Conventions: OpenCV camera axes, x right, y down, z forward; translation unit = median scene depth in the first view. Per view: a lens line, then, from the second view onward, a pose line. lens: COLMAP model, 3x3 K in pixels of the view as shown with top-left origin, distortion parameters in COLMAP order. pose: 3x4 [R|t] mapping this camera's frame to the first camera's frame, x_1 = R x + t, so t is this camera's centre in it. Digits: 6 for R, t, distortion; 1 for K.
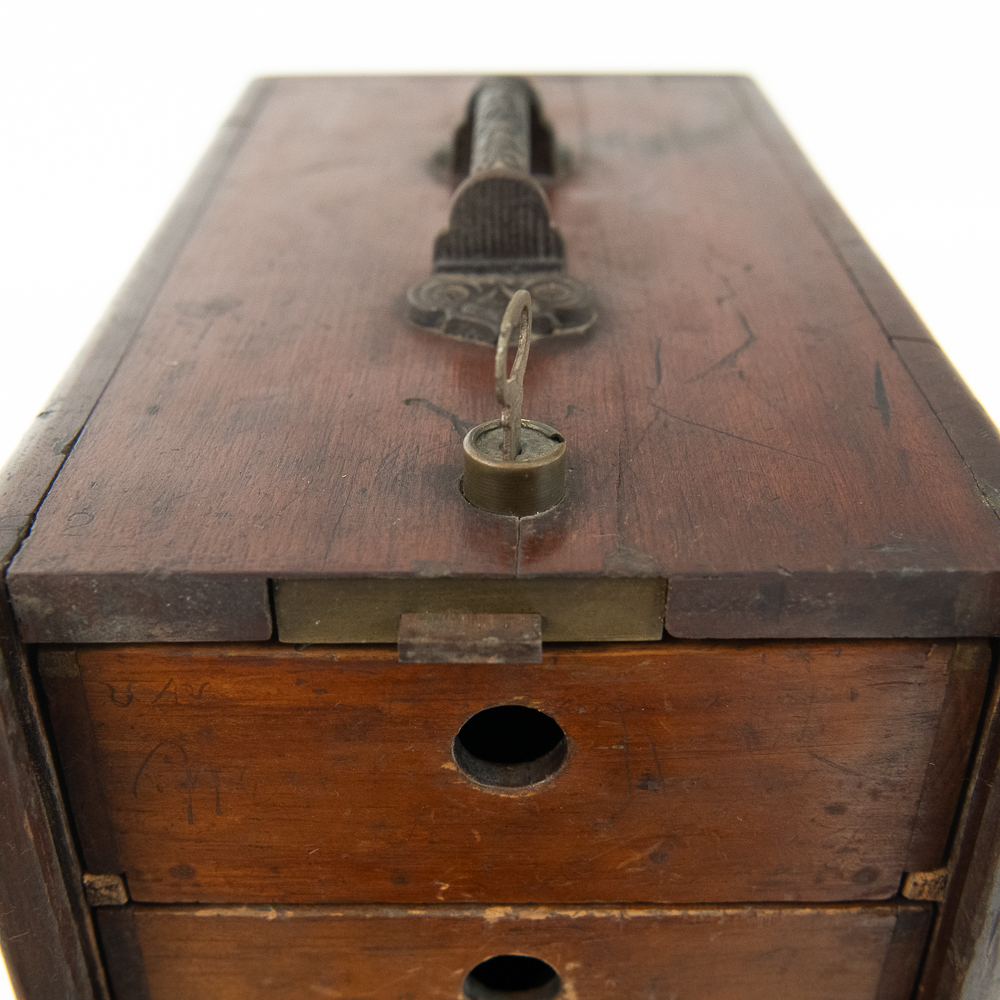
lens RADIAL K [[1316.7, 0, 501.9], [0, 1316.7, 502.1], [0, 0, 1]] dist [-0.032009, 0.000000]
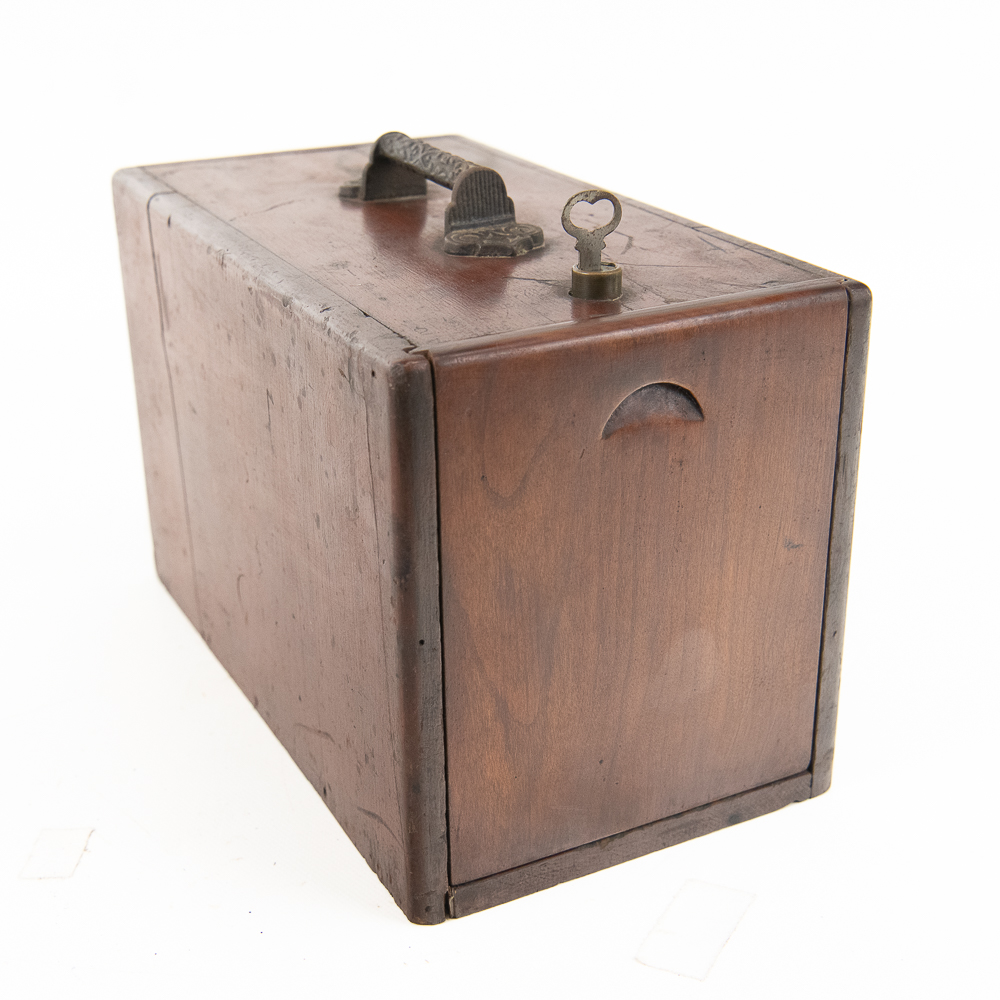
lens RADIAL K [[1545.5, 0, 504.6], [0, 1545.5, 501.5], [0, 0, 1]] dist [0.022863, 0.000000]
pose [[0.890874, -0.191429, 0.411945, -0.361145], [0.246769, 0.965332, -0.085079, 0.145488], [-0.381377, 0.177450, 0.907228, -0.326513]]
